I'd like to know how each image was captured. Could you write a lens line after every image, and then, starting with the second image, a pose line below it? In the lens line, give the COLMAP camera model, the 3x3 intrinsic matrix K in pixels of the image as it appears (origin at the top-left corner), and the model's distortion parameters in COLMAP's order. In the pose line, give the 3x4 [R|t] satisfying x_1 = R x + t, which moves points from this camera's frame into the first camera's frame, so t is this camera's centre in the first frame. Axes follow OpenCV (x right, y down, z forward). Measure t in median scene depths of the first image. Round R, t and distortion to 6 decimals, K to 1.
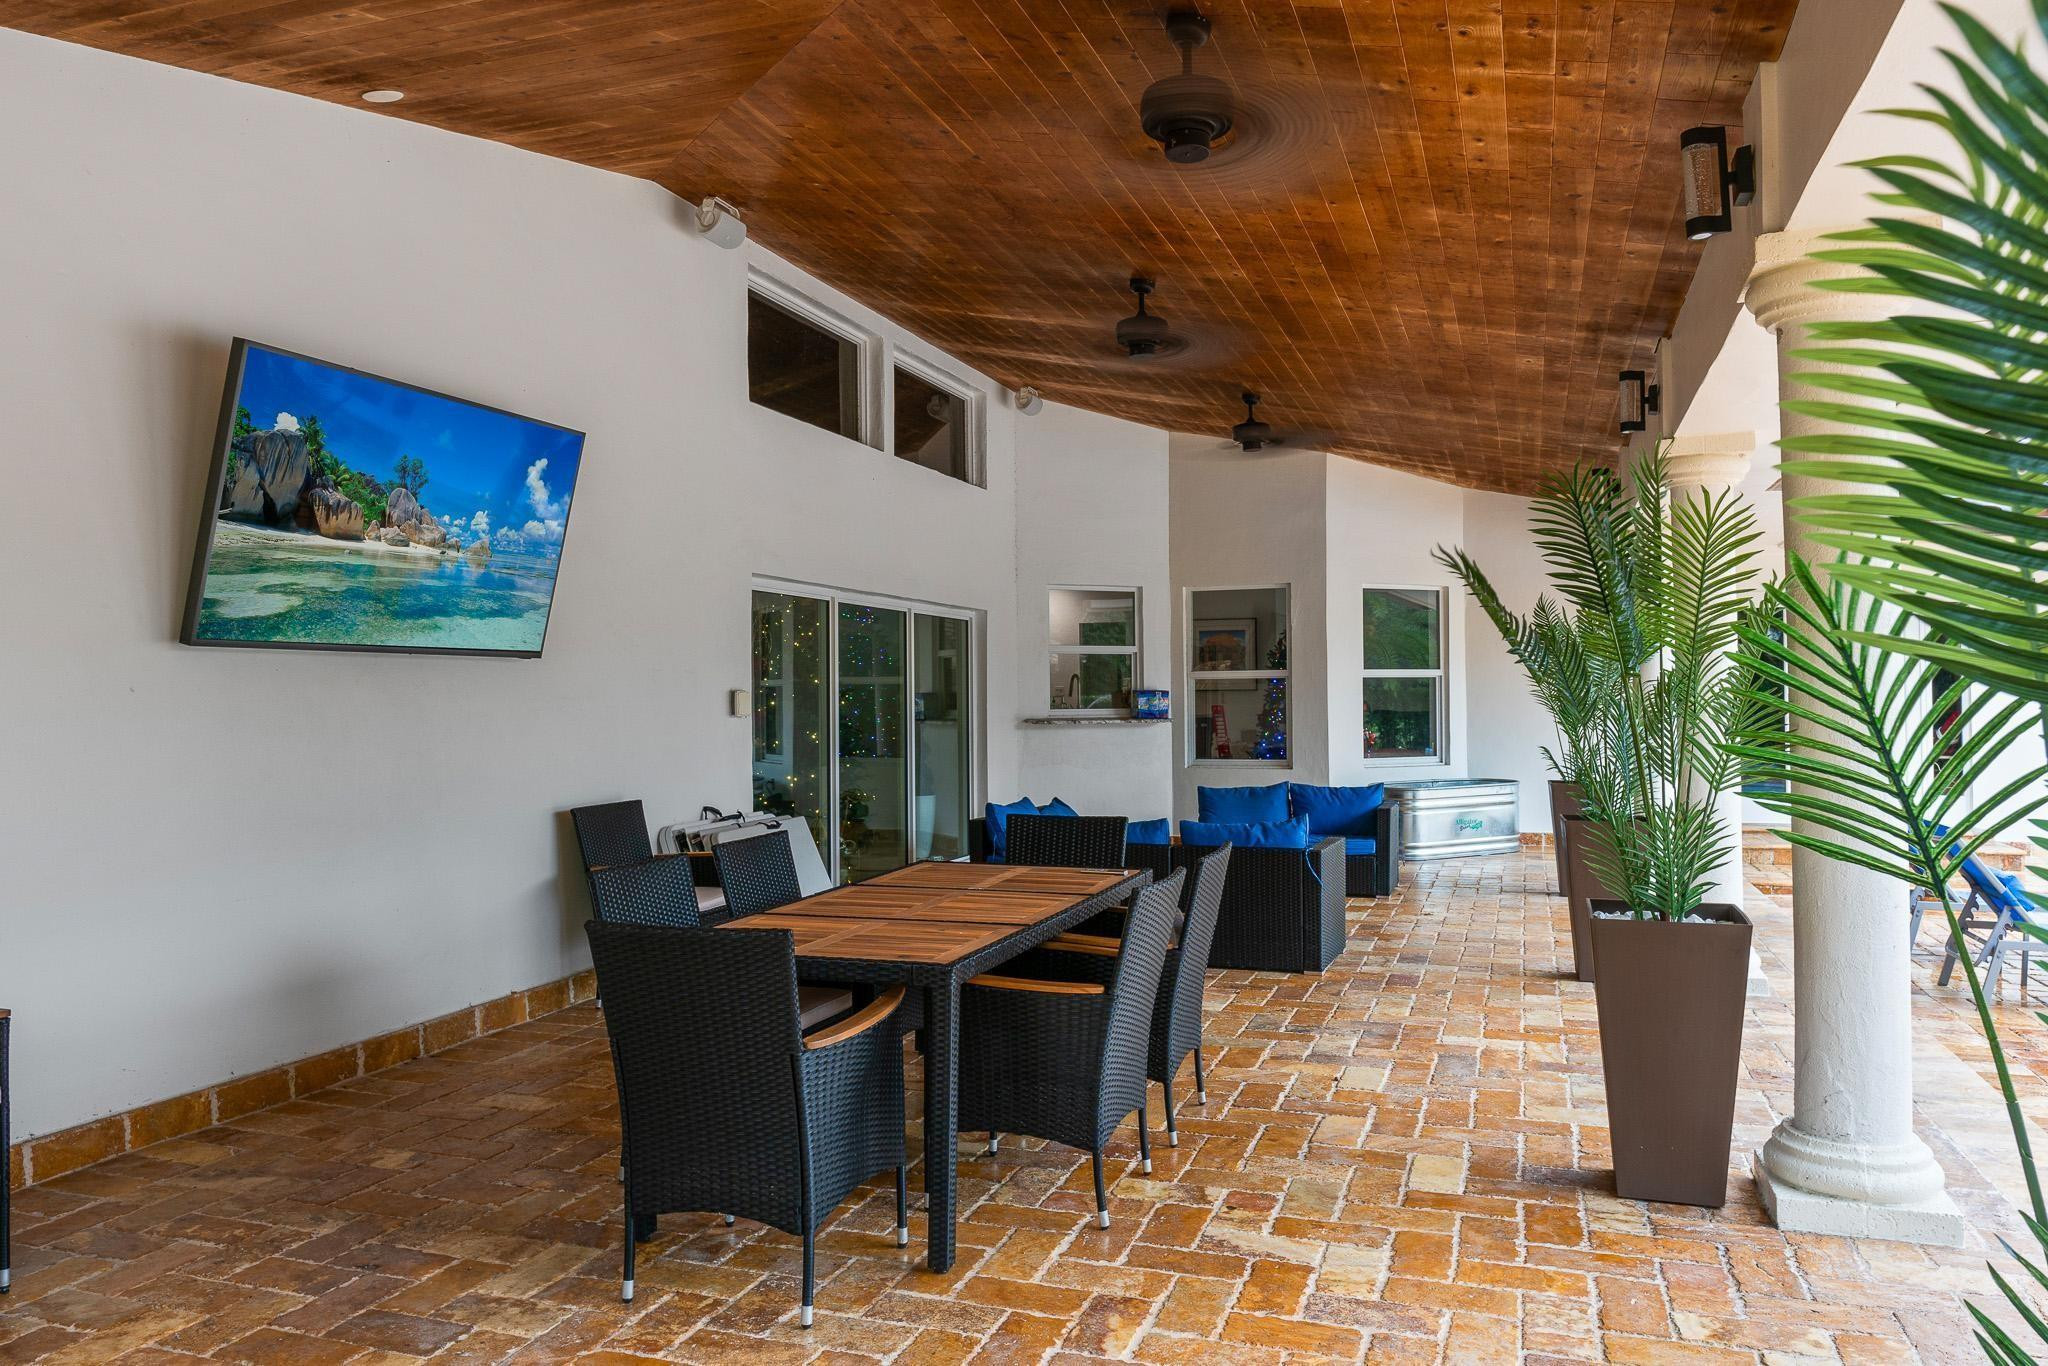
lens RADIAL K [[1440.8, 0, 1024.3], [0, 1440.8, 682.2], [0, 0, 1]] dist [0.001894, -0.000147]
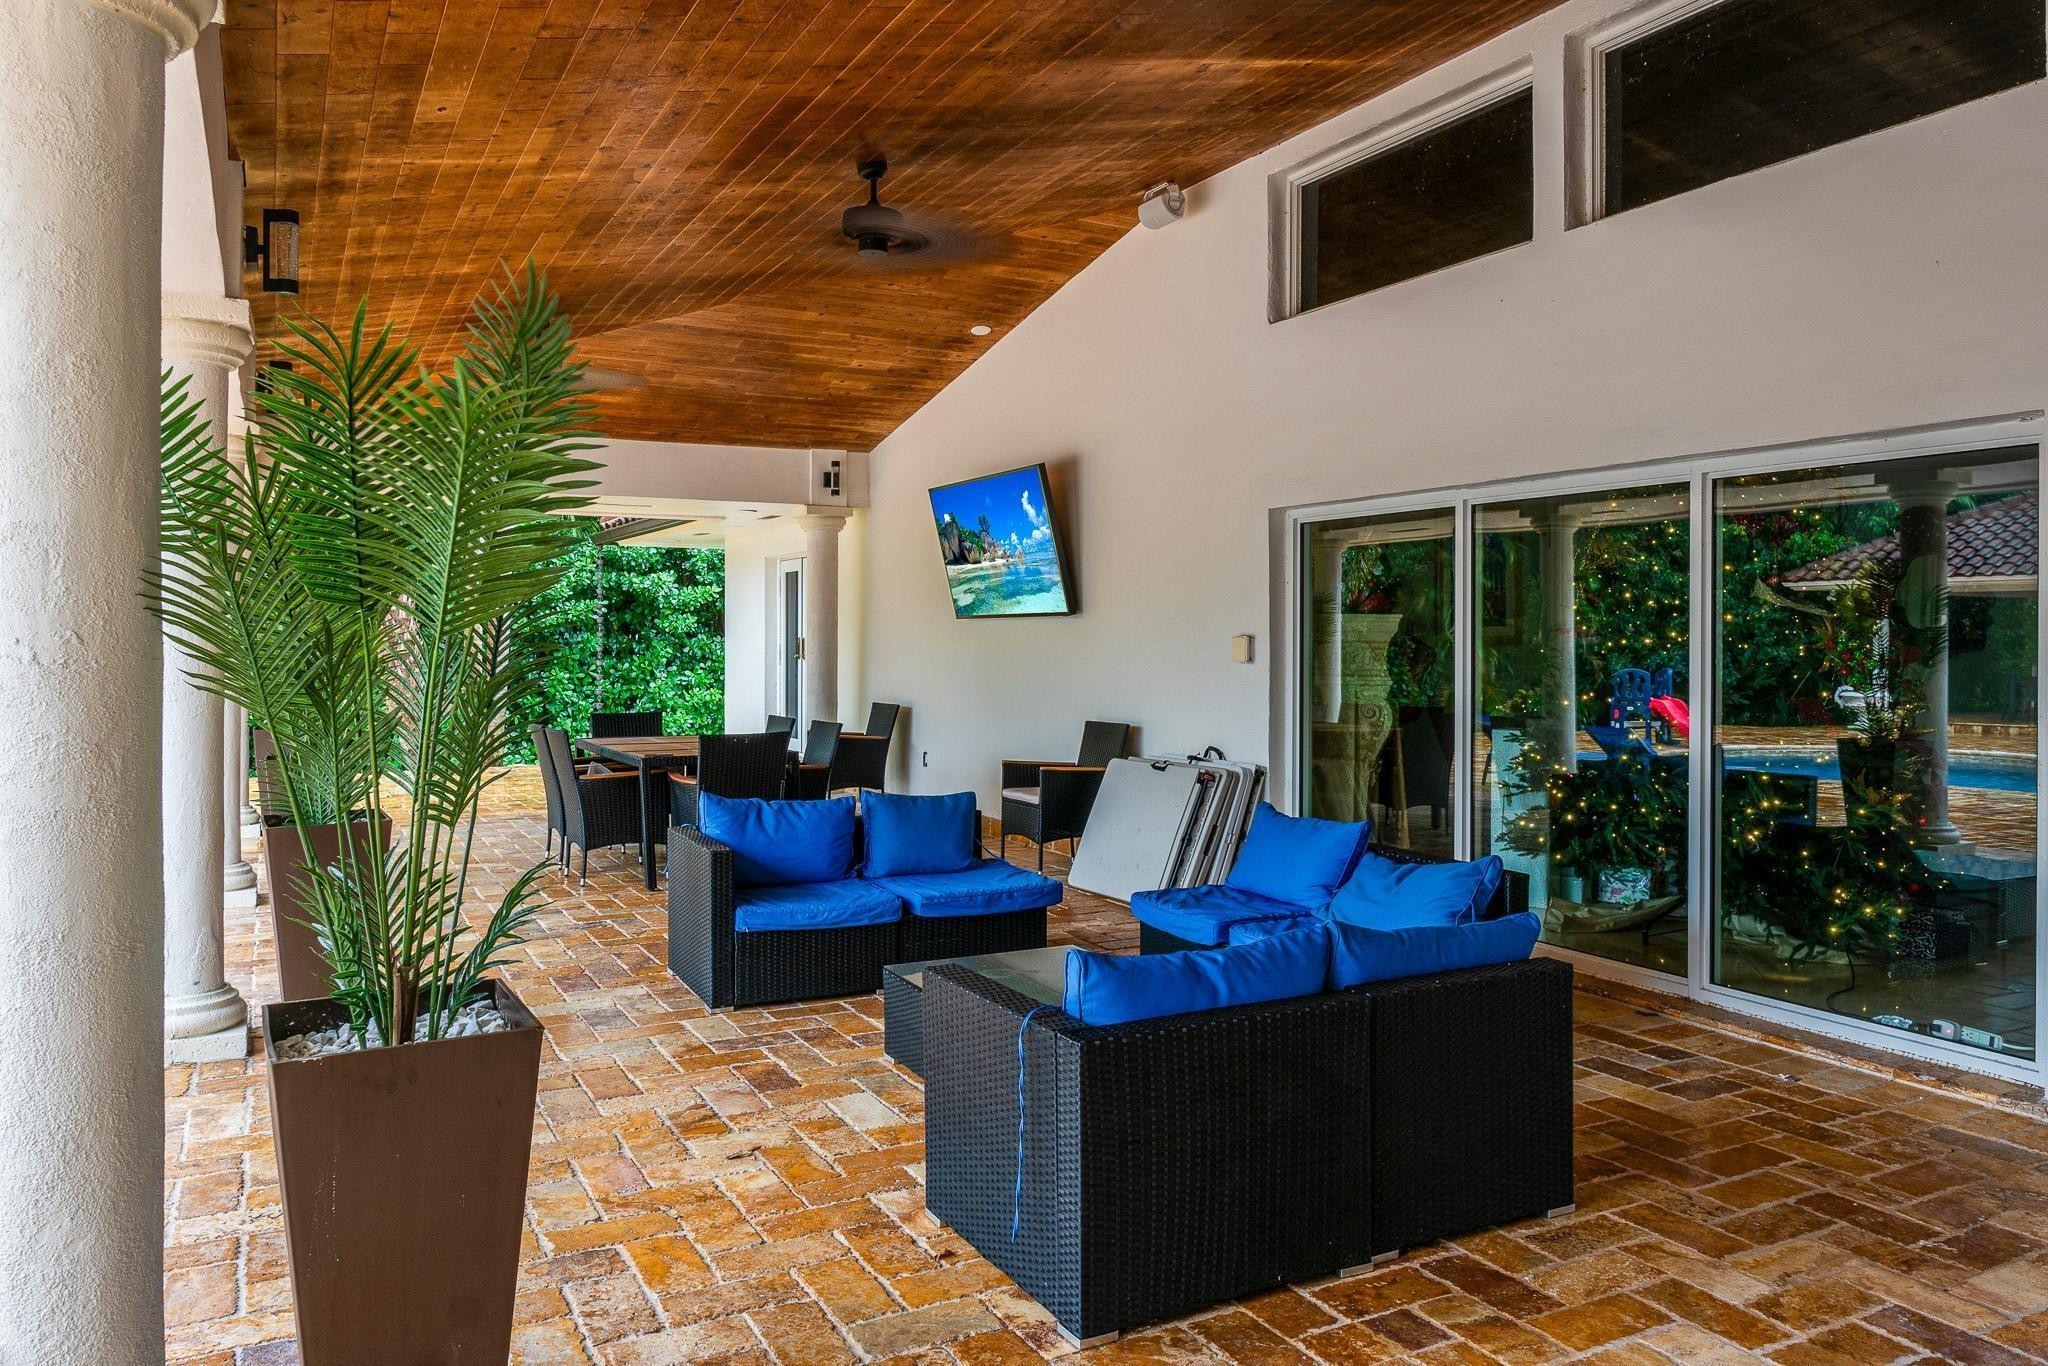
lens RADIAL K [[1440.8, 0, 1024.4], [0, 1440.8, 675.2], [0, 0, 1]] dist [0.001894, -0.000147]
pose [[-0.681443, 0.024918, -0.731447, 0.842886], [0.012863, 0.999674, 0.022072, 0.011821], [0.731758, 0.005632, -0.681541, 2.120820]]
